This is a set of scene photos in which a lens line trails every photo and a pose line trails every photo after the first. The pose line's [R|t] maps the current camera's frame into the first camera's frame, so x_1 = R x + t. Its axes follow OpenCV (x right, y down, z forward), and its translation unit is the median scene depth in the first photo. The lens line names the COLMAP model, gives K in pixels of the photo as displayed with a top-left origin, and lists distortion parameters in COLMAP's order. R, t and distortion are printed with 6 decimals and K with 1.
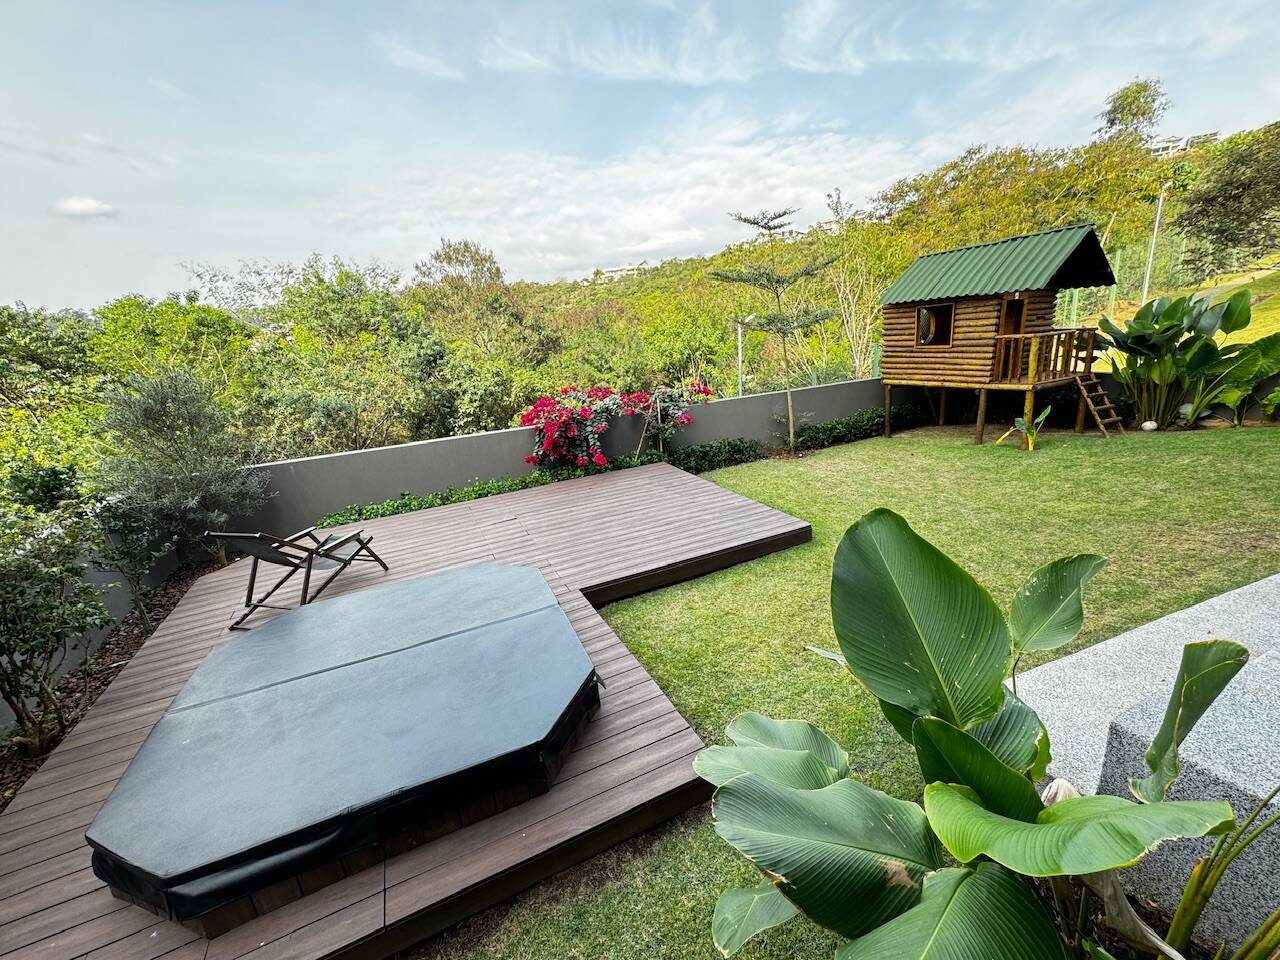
lens RADIAL K [[511.1, 0, 634.3], [0, 511.1, 480.4], [0, 0, 1]] dist [-0.005511, 0.000814]
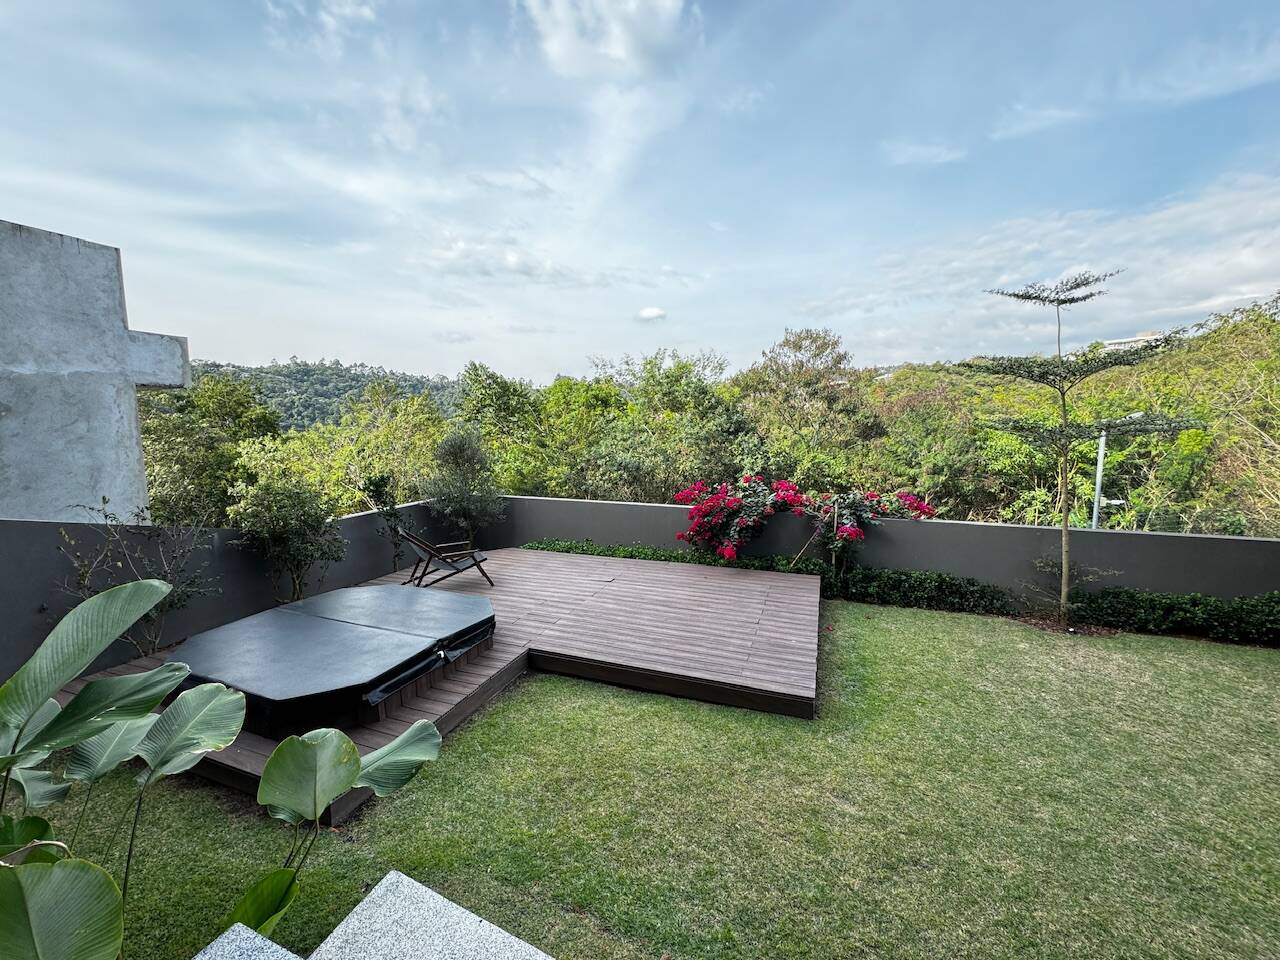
lens RADIAL K [[511.1, 0, 636.7], [0, 511.1, 478.5], [0, 0, 1]] dist [-0.005511, 0.000814]
pose [[0.693440, 0.146949, -0.705370, 0.372839], [-0.243742, 0.969106, -0.037727, -0.077111], [0.678034, 0.198090, 0.707835, 0.130680]]
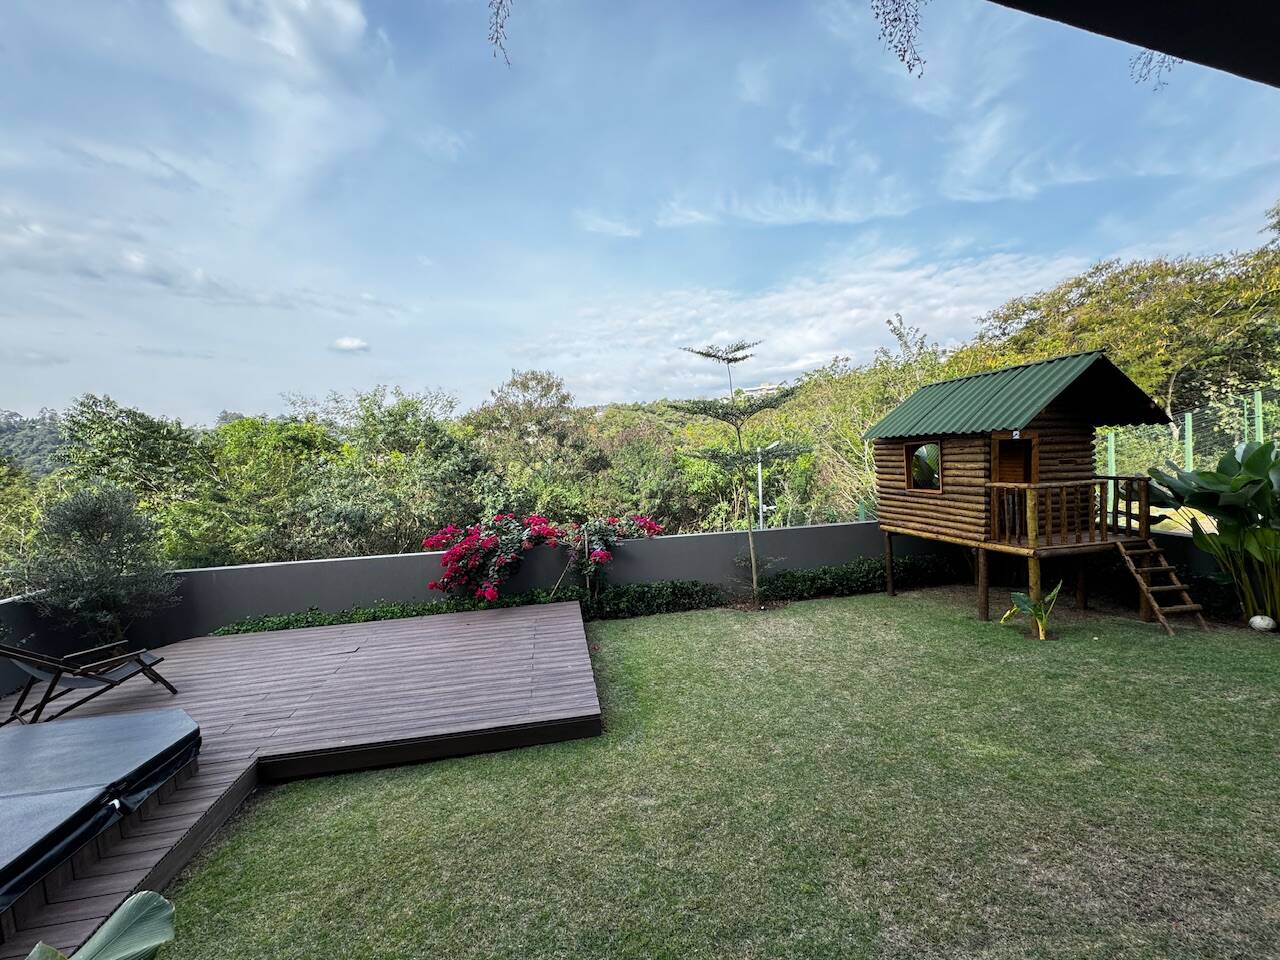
lens RADIAL K [[511.1, 0, 640.5], [0, 511.1, 482.2], [0, 0, 1]] dist [-0.005511, 0.000814]
pose [[0.963041, 0.044555, -0.265646, 0.348752], [-0.098428, 0.976231, -0.193092, -0.069237], [0.250729, 0.212102, 0.944536, 0.103203]]
